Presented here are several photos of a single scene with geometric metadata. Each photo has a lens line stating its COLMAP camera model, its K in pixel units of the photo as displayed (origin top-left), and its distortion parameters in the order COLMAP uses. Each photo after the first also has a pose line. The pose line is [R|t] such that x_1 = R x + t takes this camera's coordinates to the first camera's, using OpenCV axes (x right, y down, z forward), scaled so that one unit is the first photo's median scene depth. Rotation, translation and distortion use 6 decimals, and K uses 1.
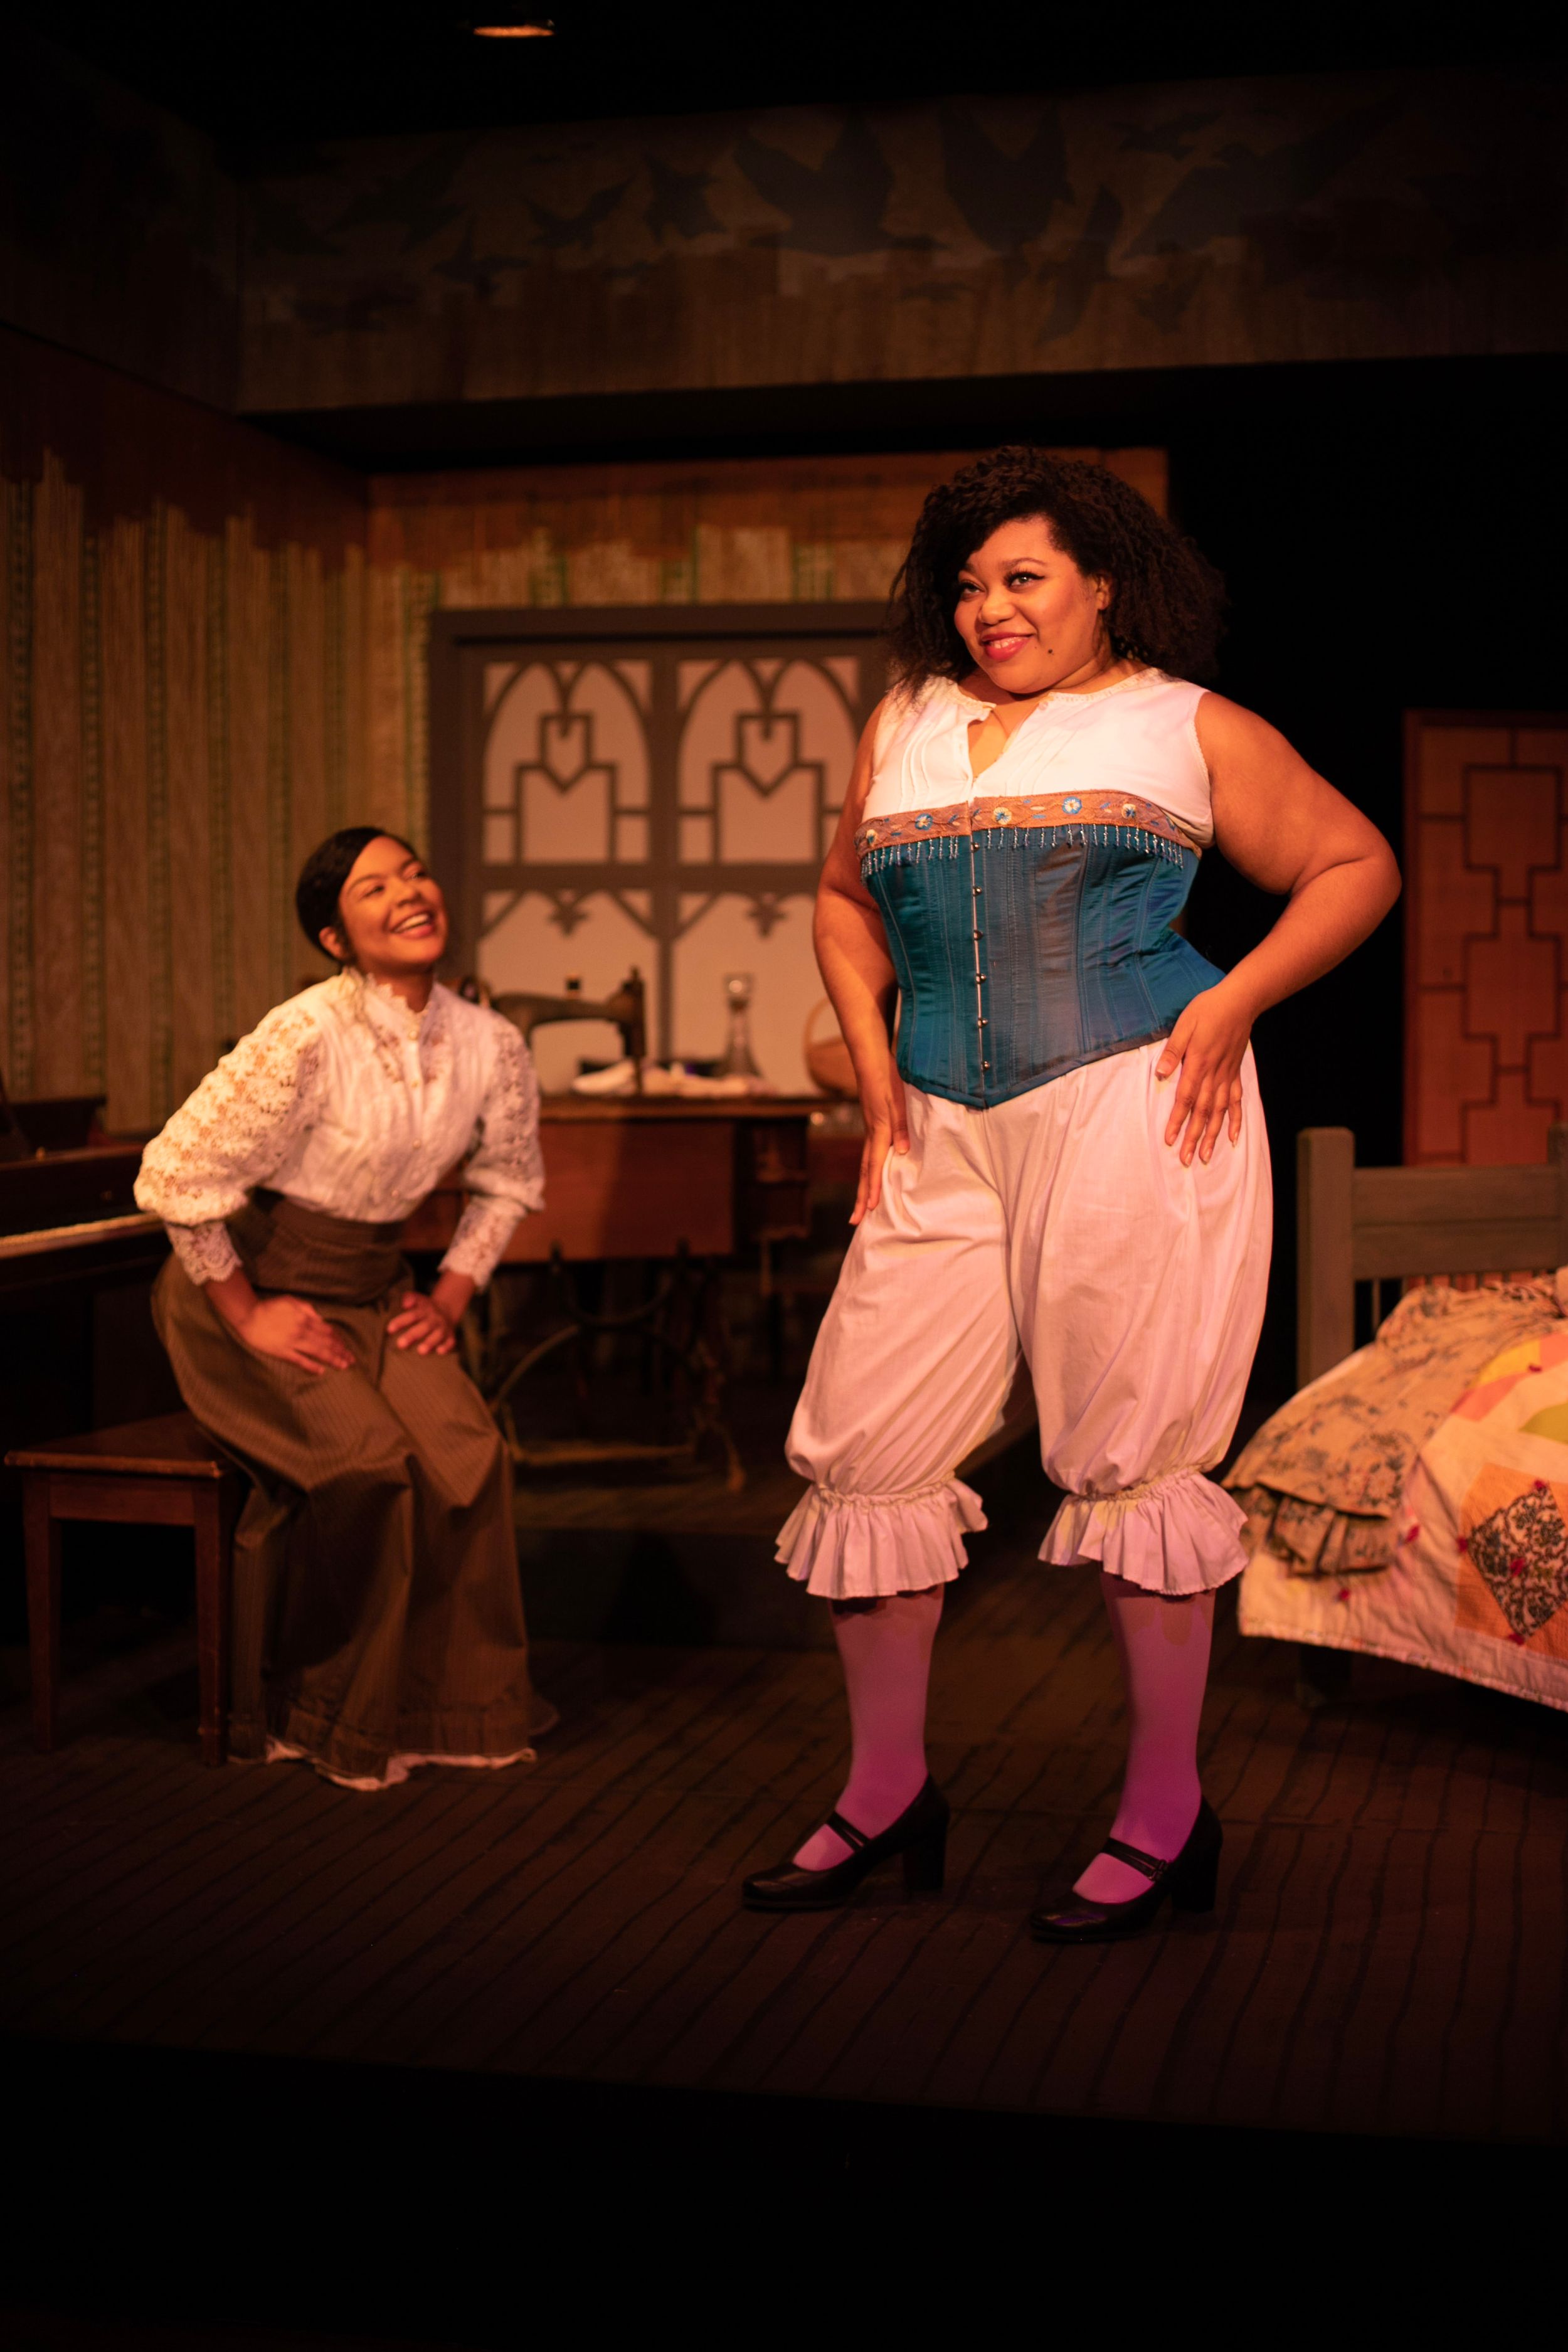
lens RADIAL K [[3450.6, 0, 781.6], [0, 3450.6, 1172.3], [0, 0, 1]] dist [-0.105089, 0.000000]
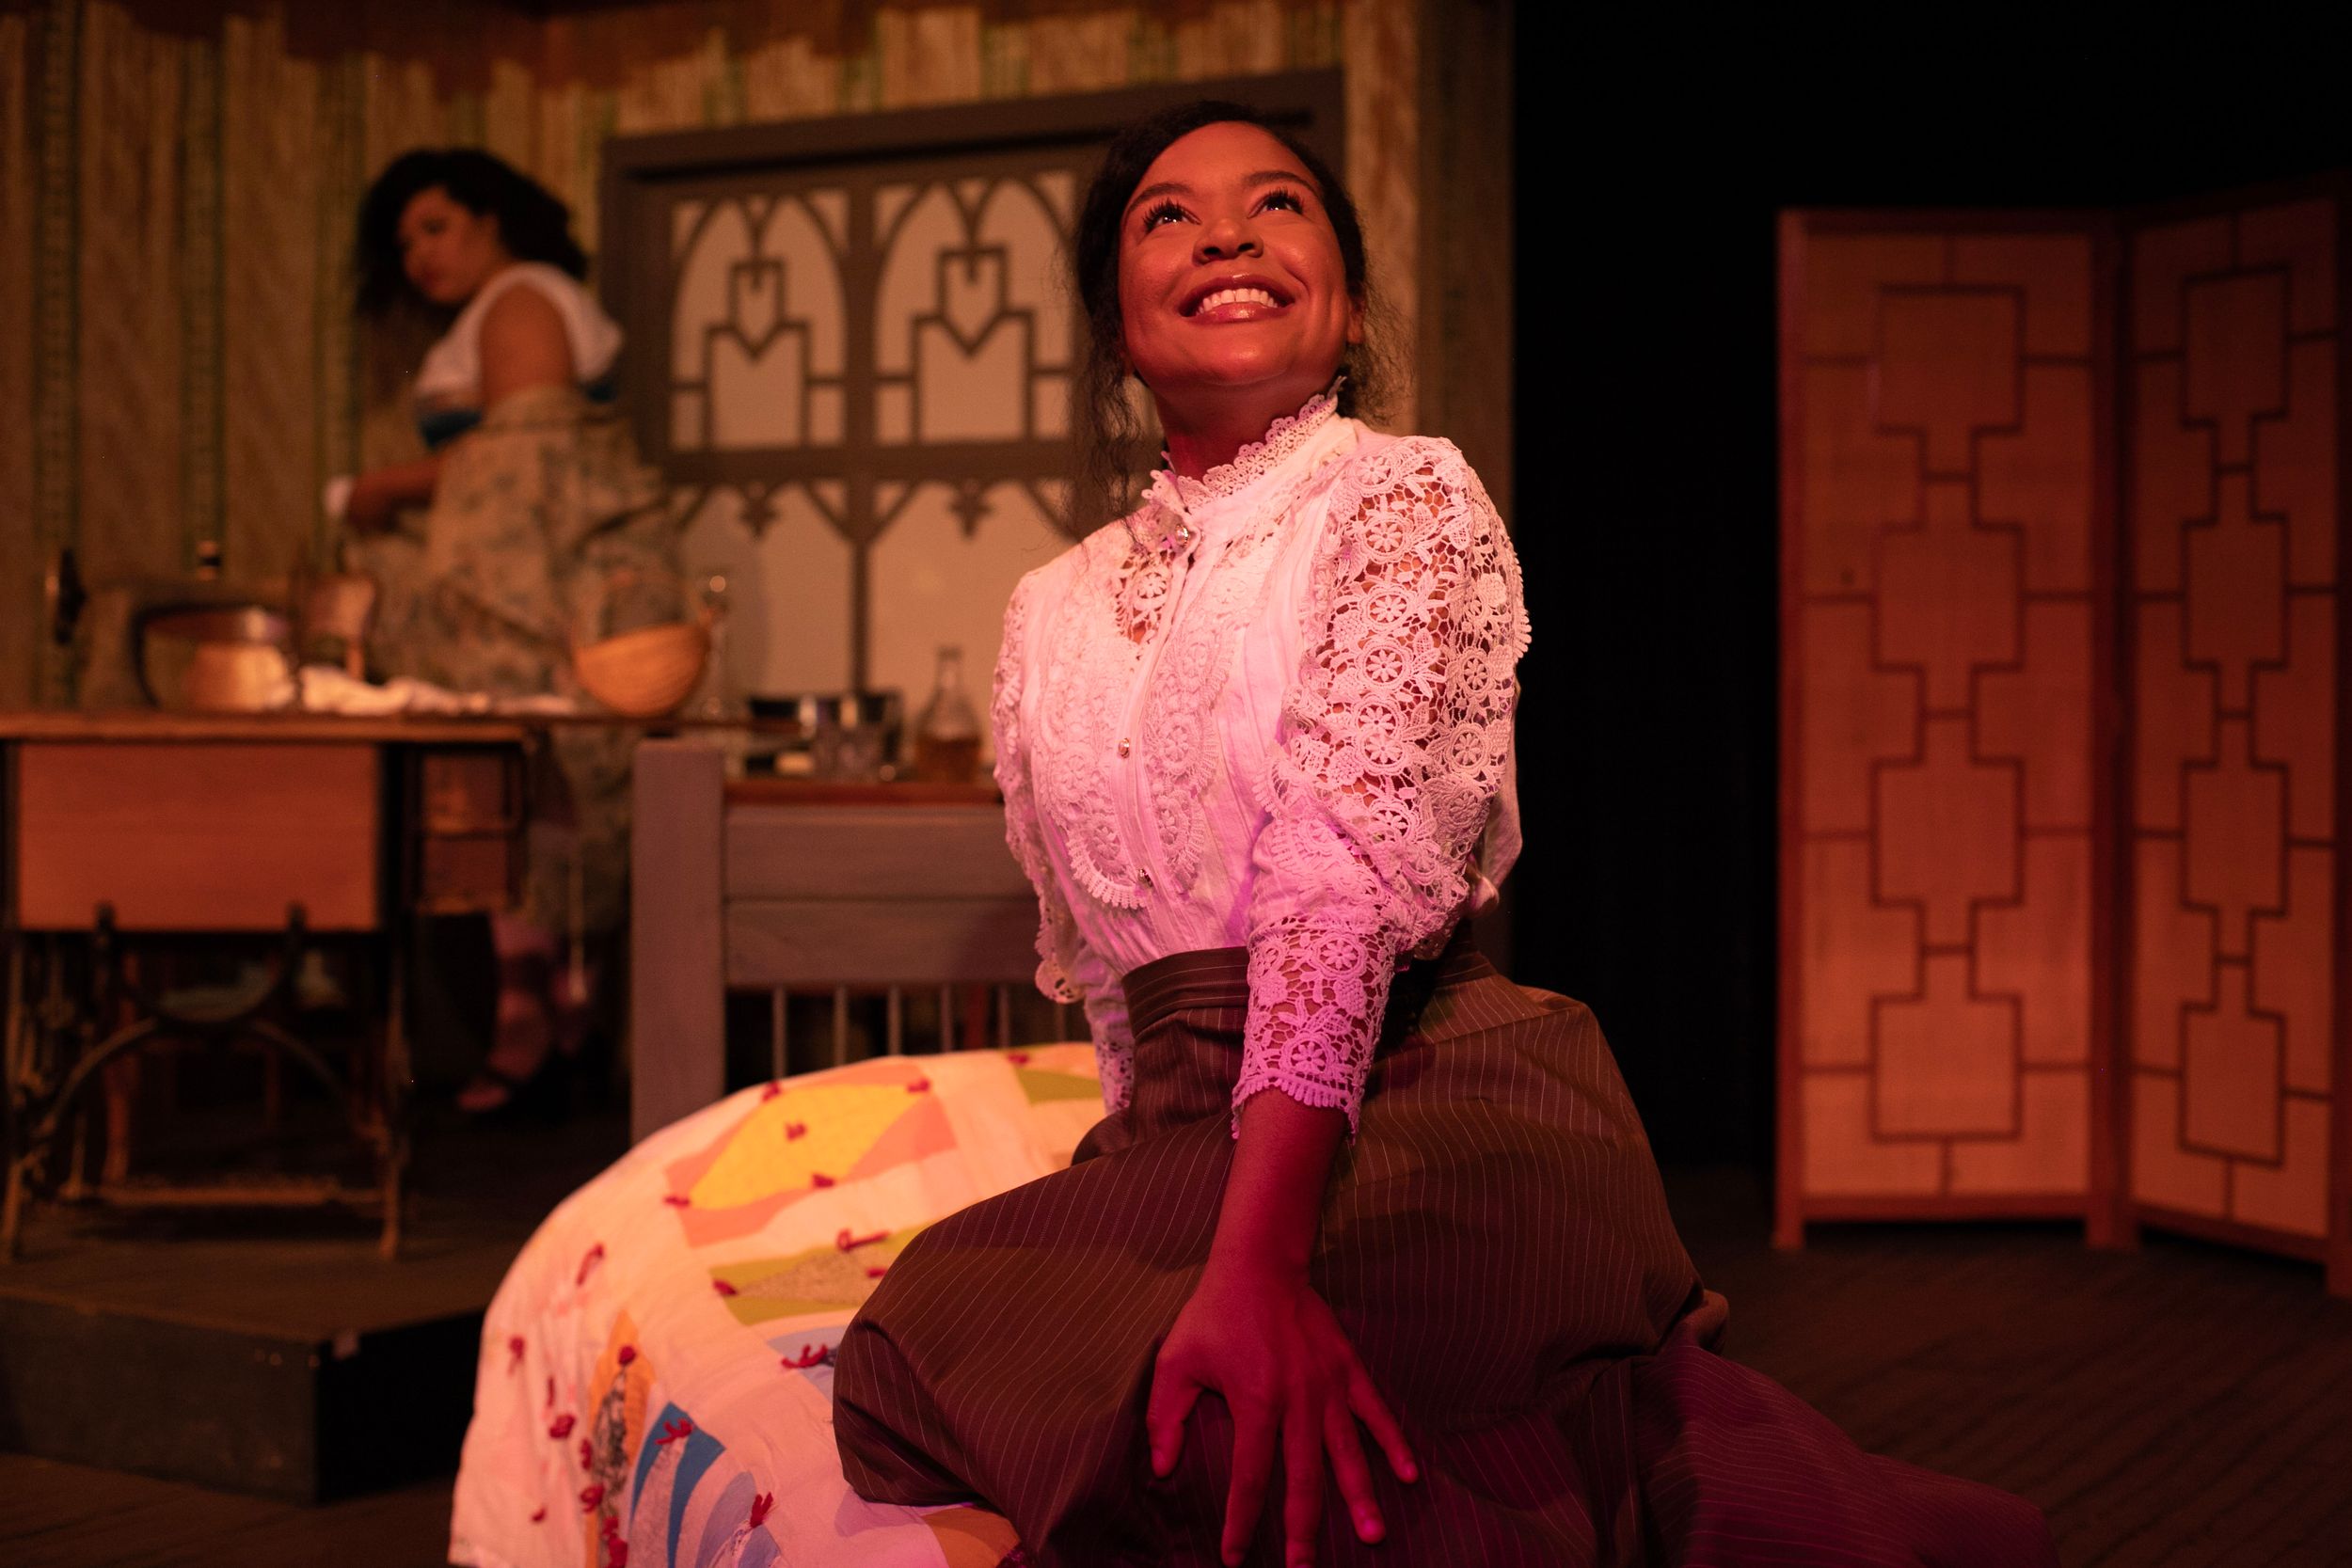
lens RADIAL K [[3450.2, 0, 1176.2], [0, 3450.2, 786.6], [0, 0, 1]] dist [-0.105089, 0.000000]
pose [[0.951301, 0.014052, -0.307943, 0.310123], [-0.022522, 0.999459, -0.023966, 0.006205], [0.307440, 0.029735, 0.951103, 0.309327]]
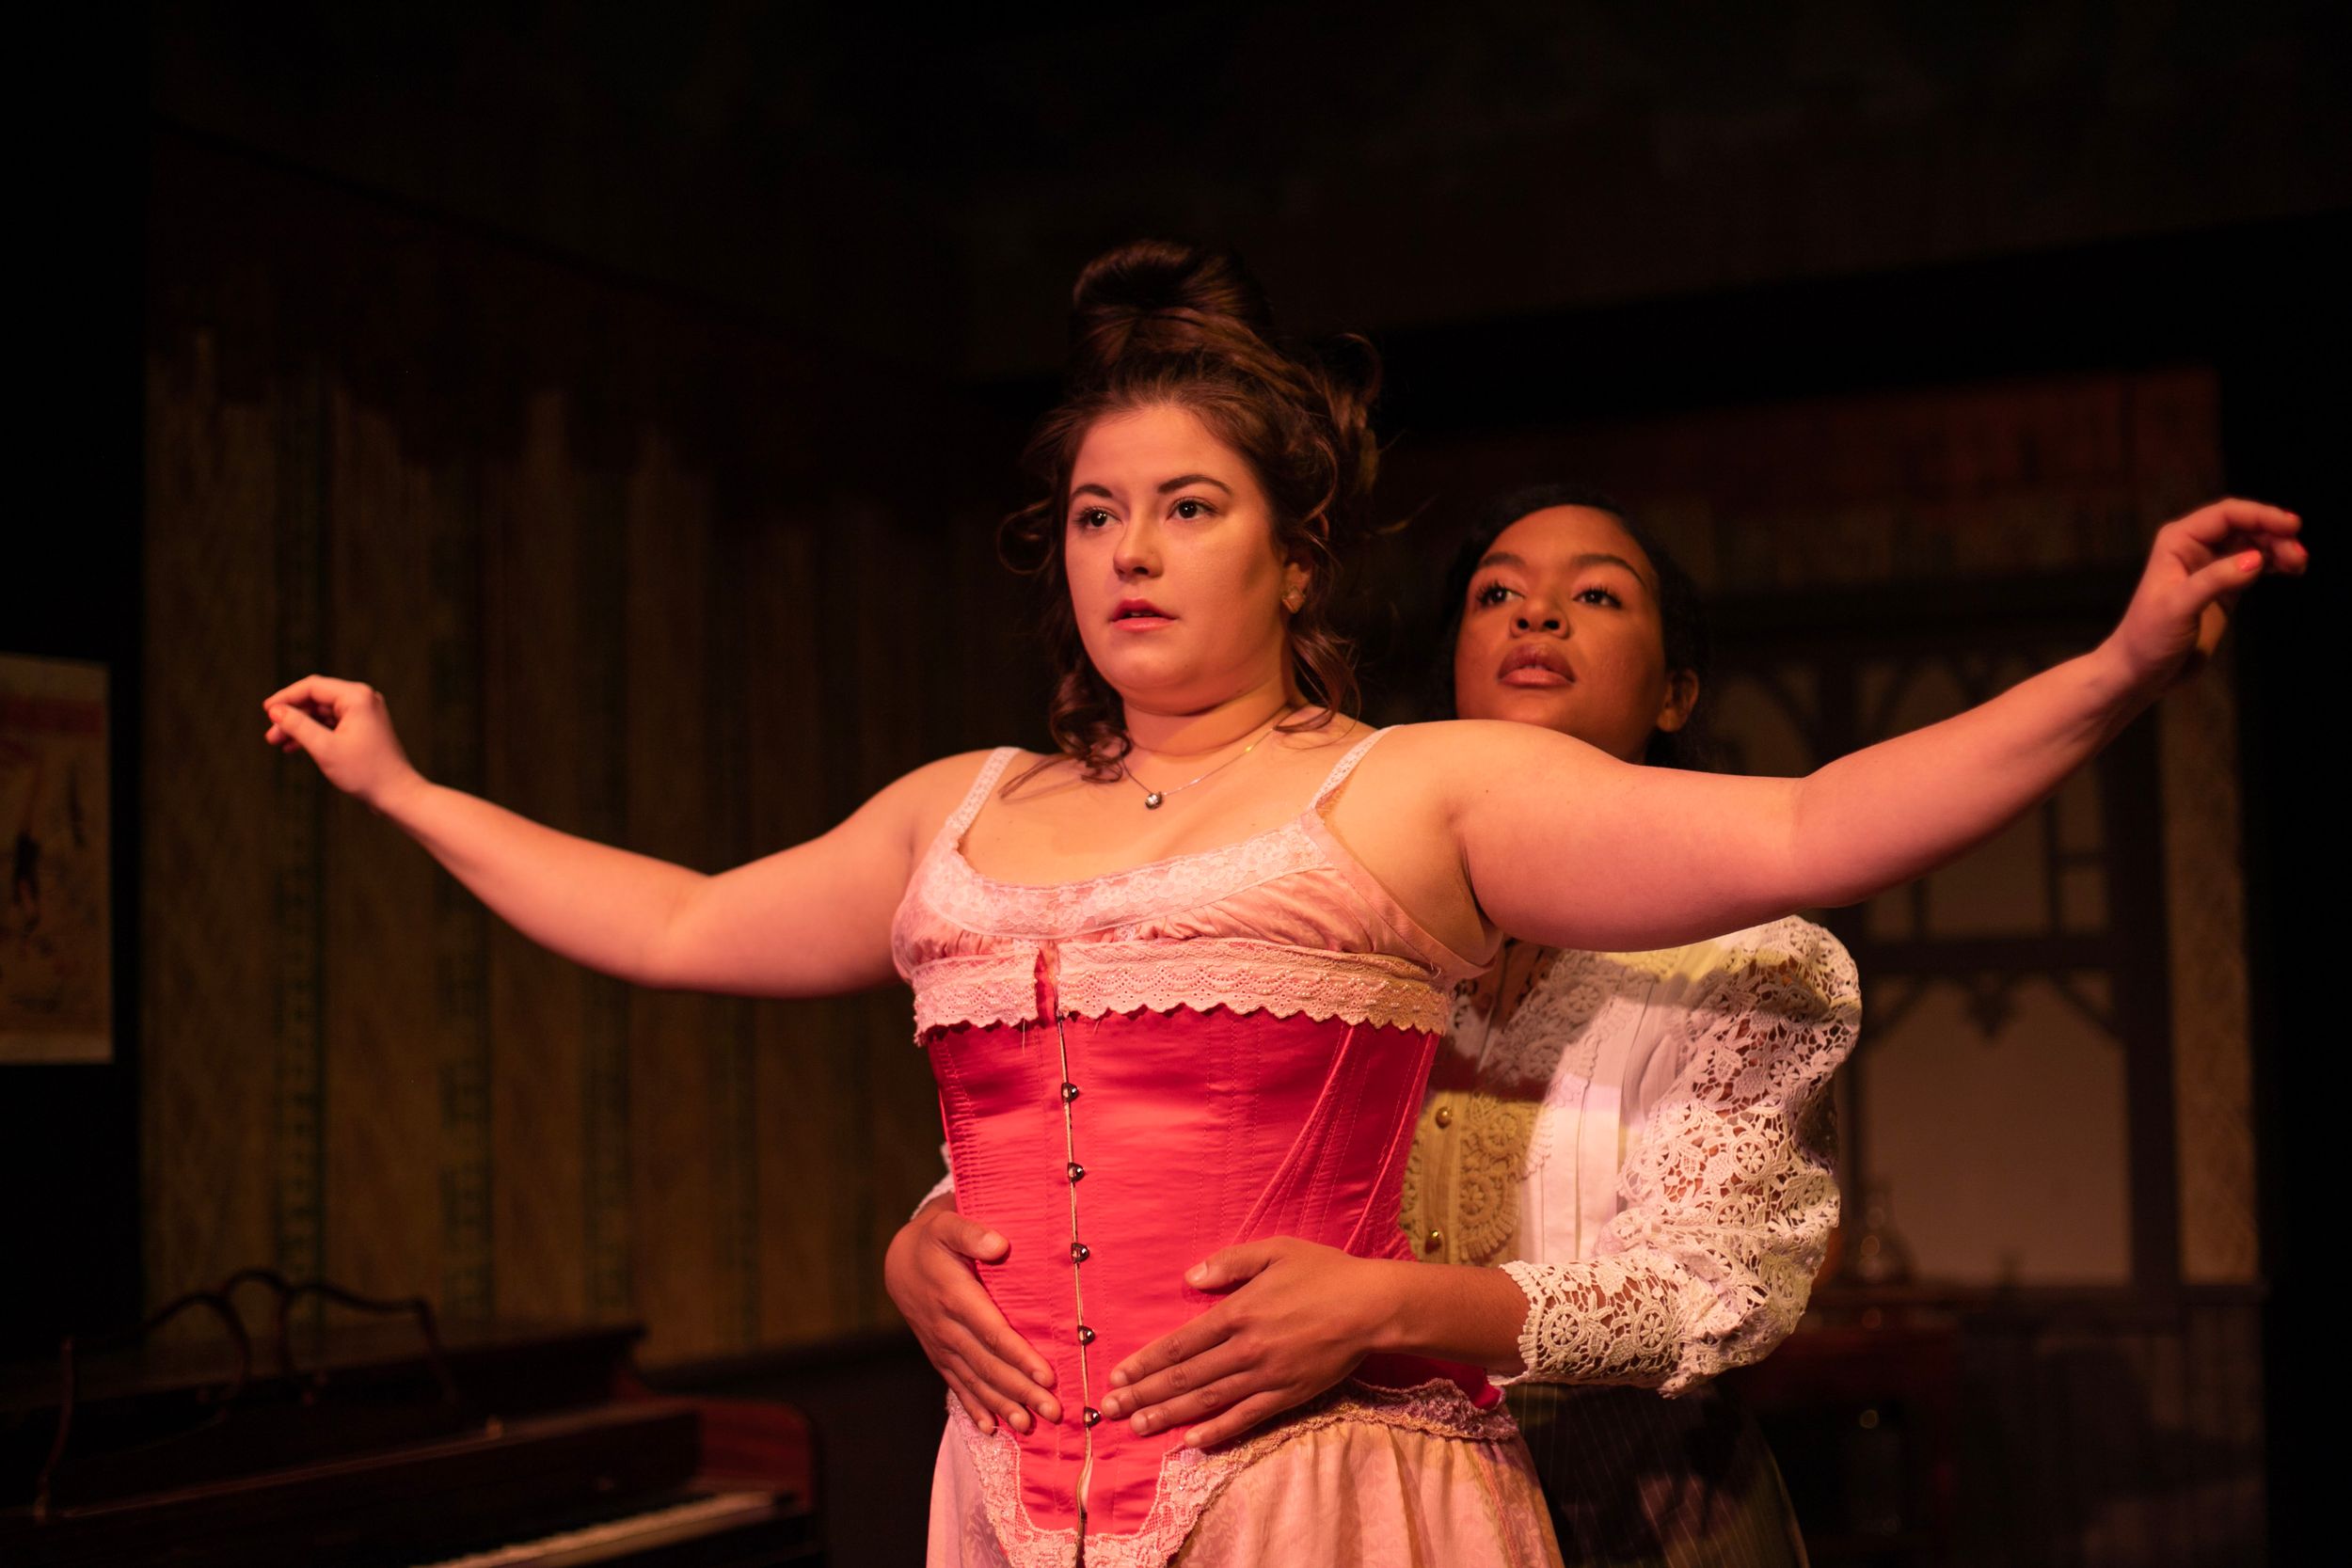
lens RADIAL K [[3450.2, 0, 1165.0], [0, 3450.2, 787.5], [0, 0, 1]] dist [-0.105089, 0.000000]
pose [[0.976920, -0.043248, -0.209183, 0.043664], [0.015350, 0.990971, -0.133196, -0.028755], [0.213054, 0.126911, 0.968763, 0.276504]]
